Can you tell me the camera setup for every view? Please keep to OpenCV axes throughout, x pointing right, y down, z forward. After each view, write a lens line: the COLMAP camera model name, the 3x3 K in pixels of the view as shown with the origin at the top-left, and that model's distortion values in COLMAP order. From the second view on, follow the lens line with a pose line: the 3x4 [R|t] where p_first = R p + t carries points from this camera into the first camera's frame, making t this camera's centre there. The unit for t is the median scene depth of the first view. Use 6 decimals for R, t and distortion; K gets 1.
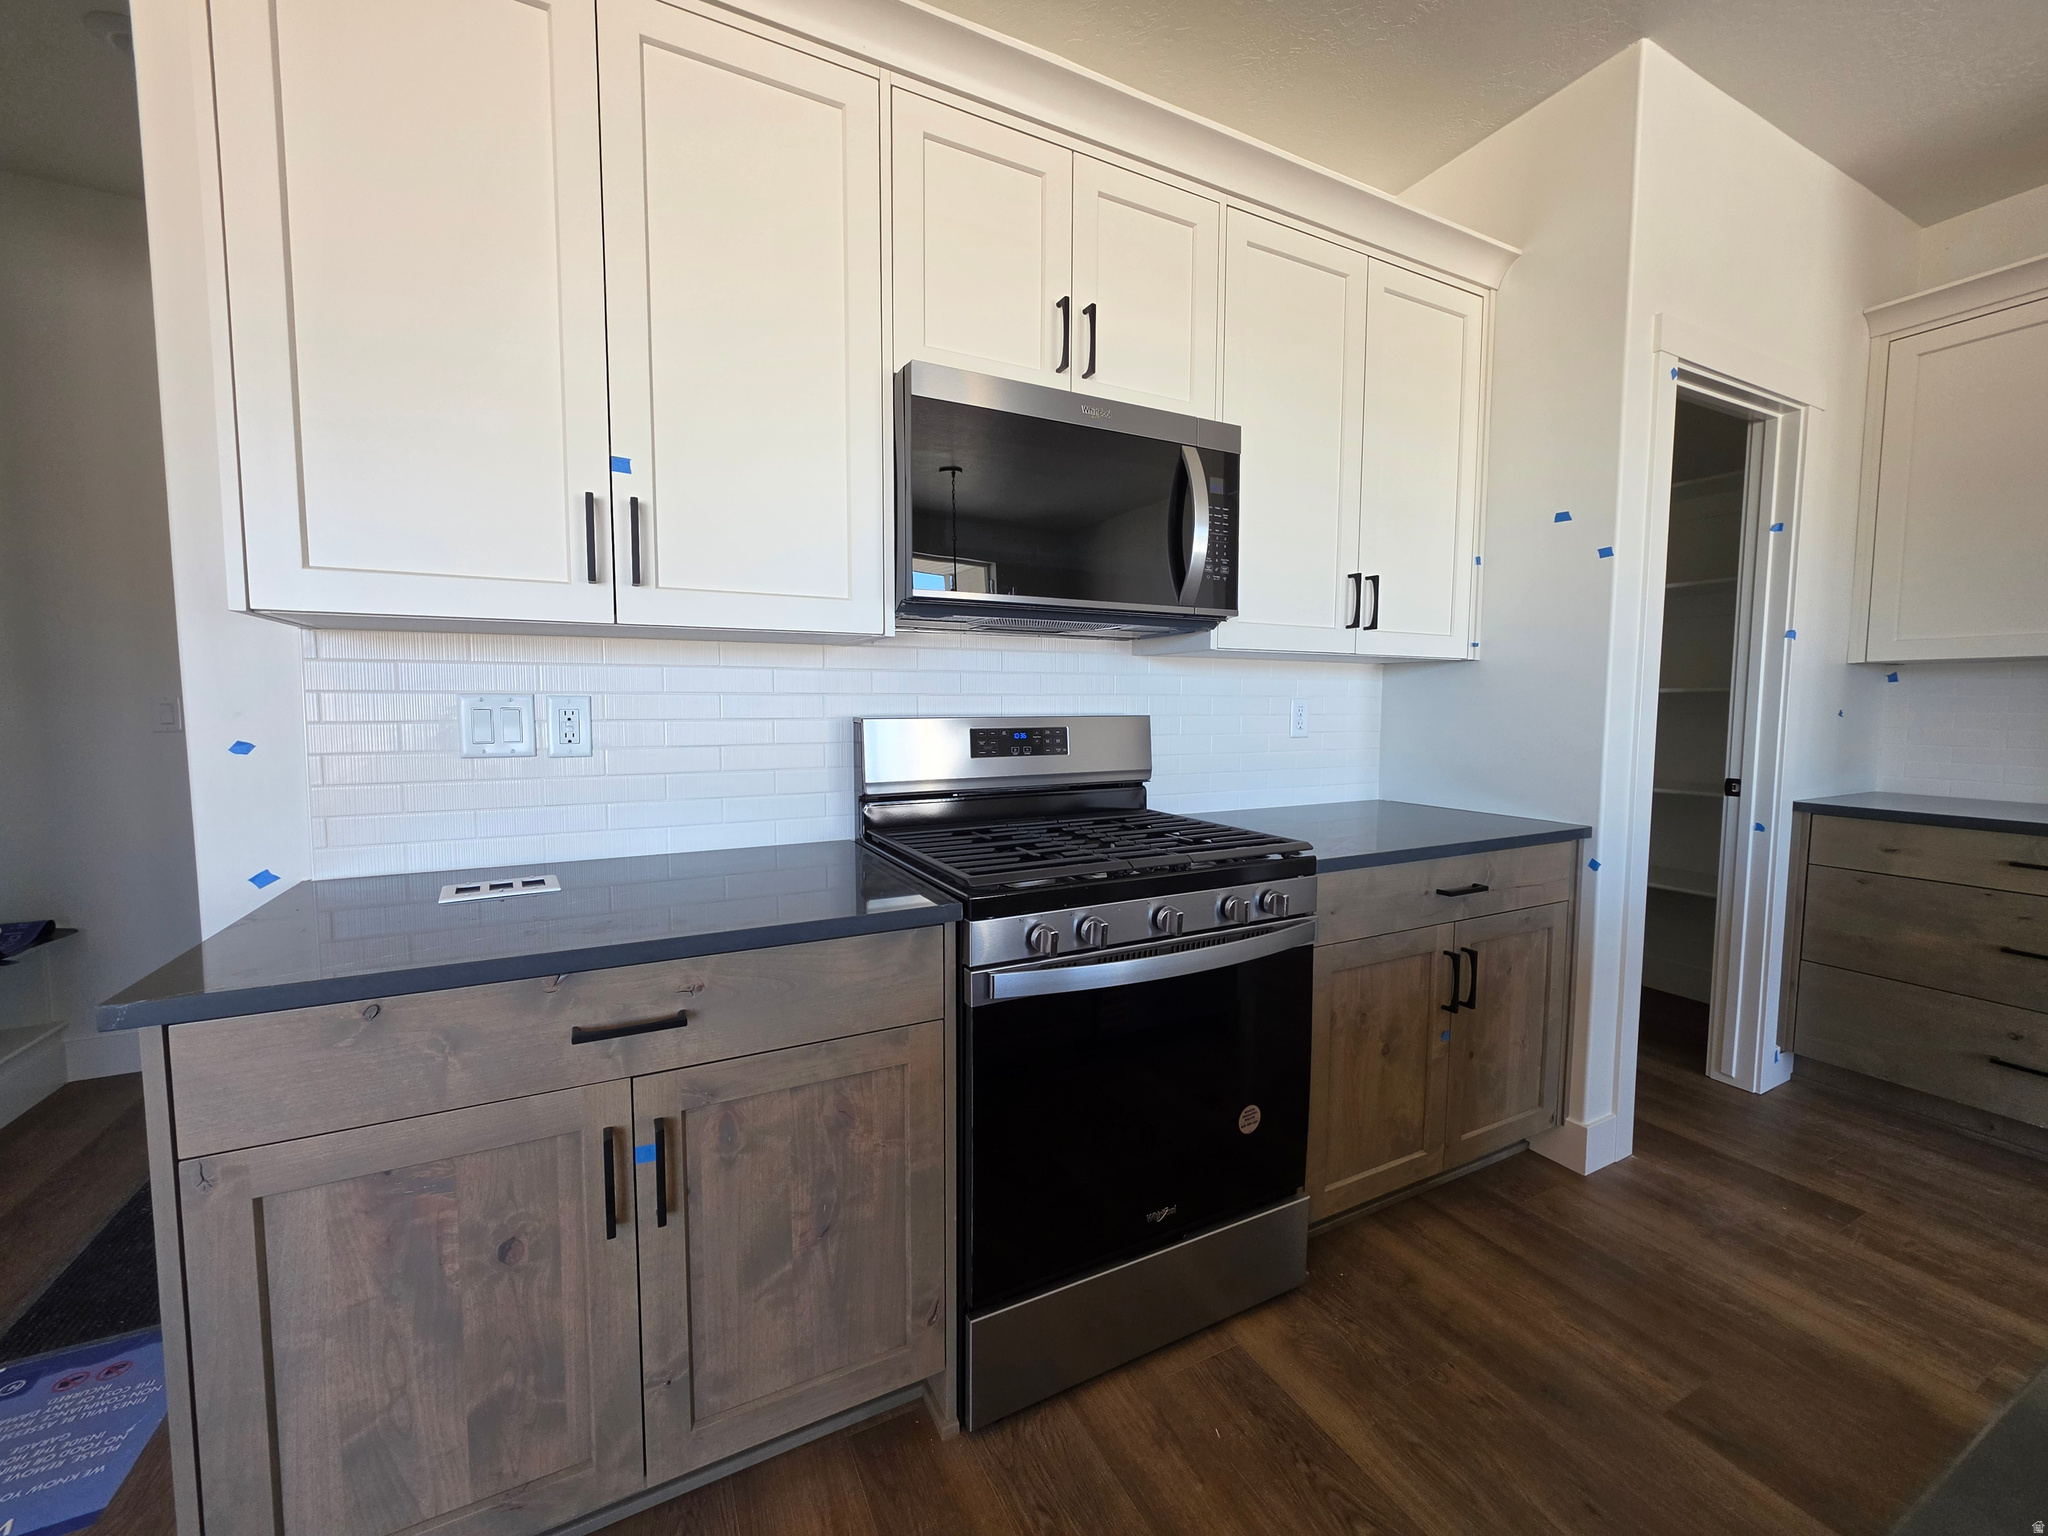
lens RADIAL K [[816.2, 0, 1021.0], [0, 816.2, 760.4], [0, 0, 1]] dist [-0.006558, 0.002306]
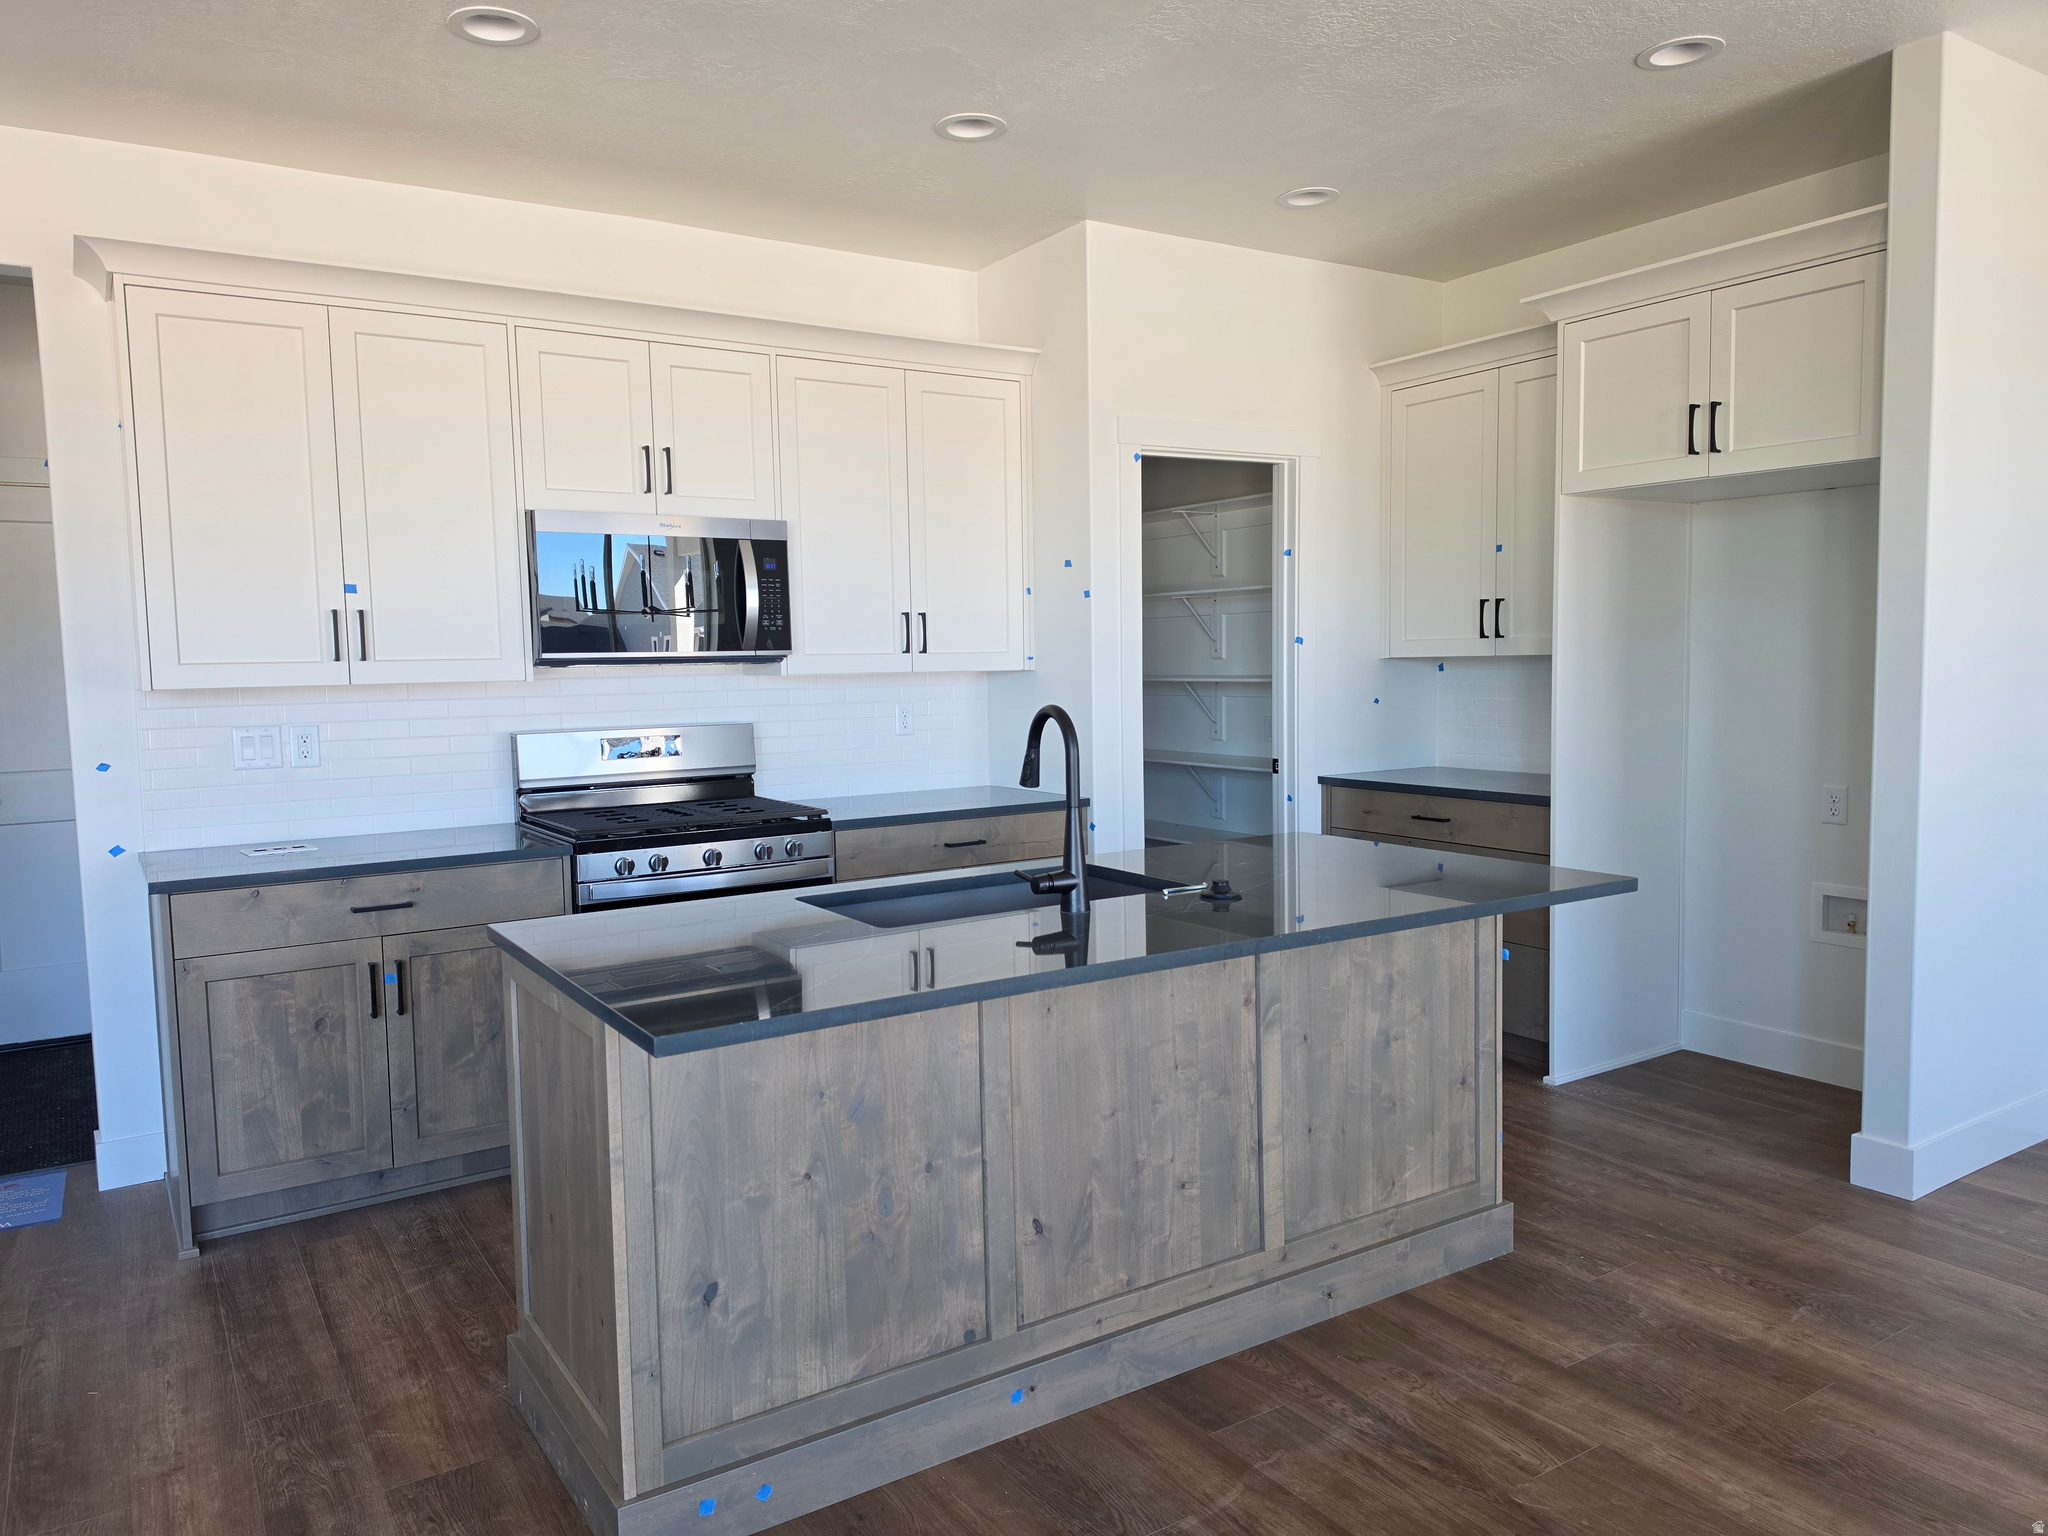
lens RADIAL K [[1393.5, 0, 994.8], [0, 1393.5, 766.8], [0, 0, 1]] dist [0.111669, -0.164972]
pose [[0.995179, -0.029816, 0.093436, 0.424414], [0.029288, 0.999546, 0.007020, 0.012207], [-0.093603, -0.004250, 0.995601, -1.594632]]
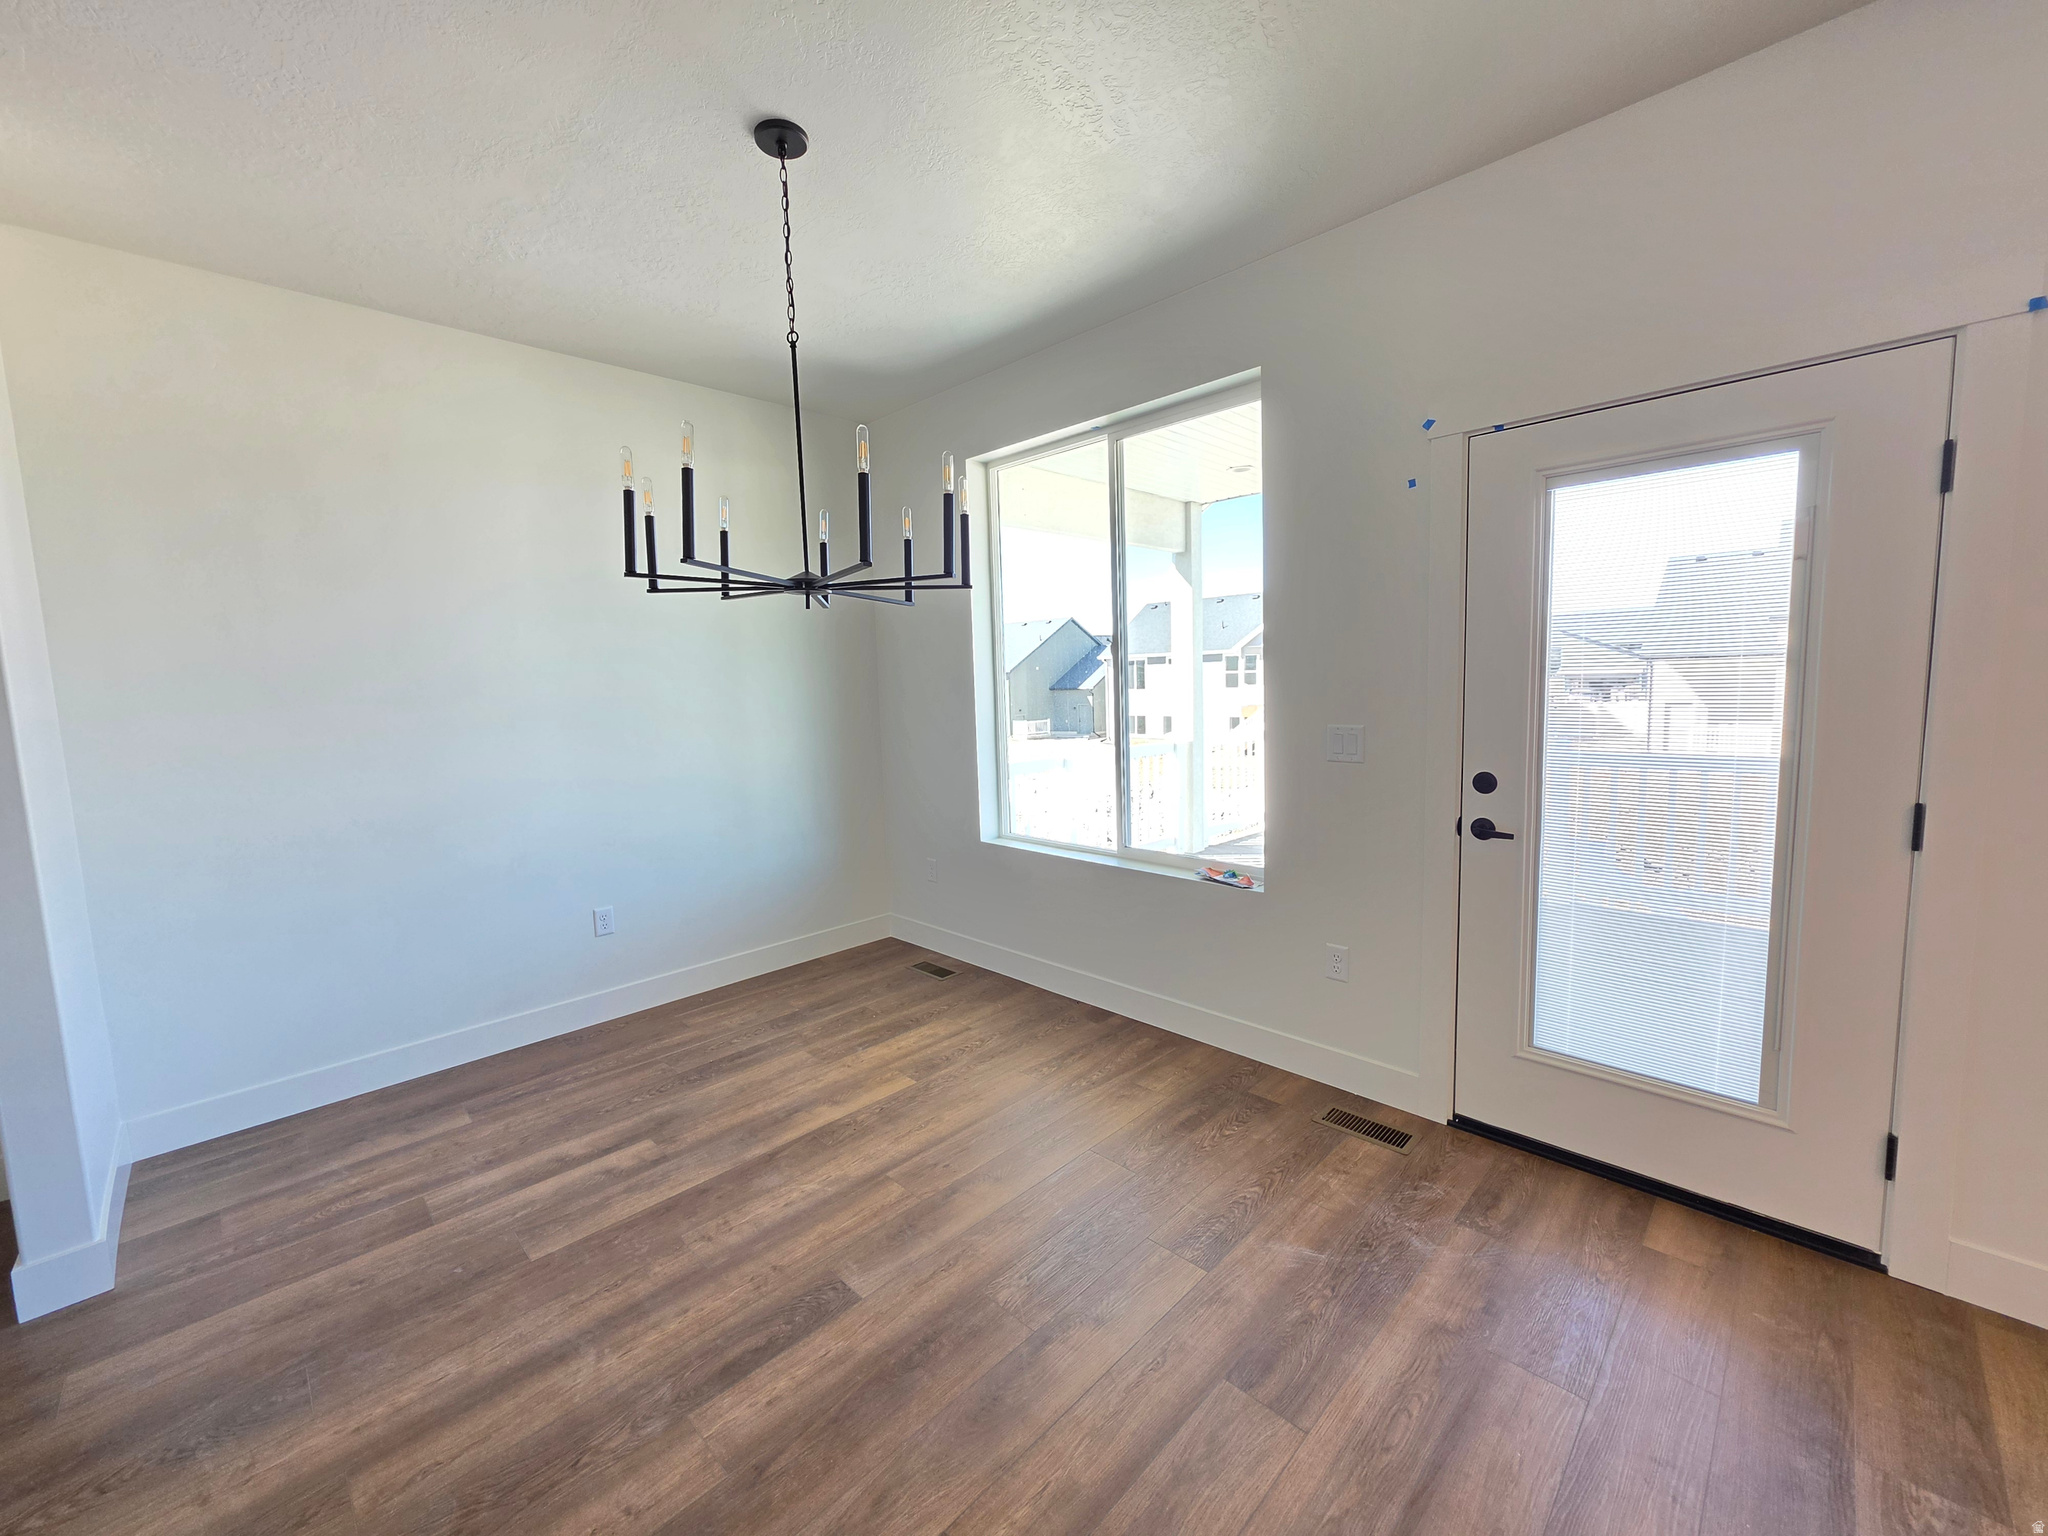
lens RADIAL K [[816.2, 0, 1021.0], [0, 816.2, 760.4], [0, 0, 1]] dist [-0.006558, 0.002306]
pose [[-0.310434, -0.087546, 0.946555, 0.464820], [0.100360, 0.987167, 0.124216, -0.080397], [-0.945282, 0.133557, -0.297664, -0.634842]]
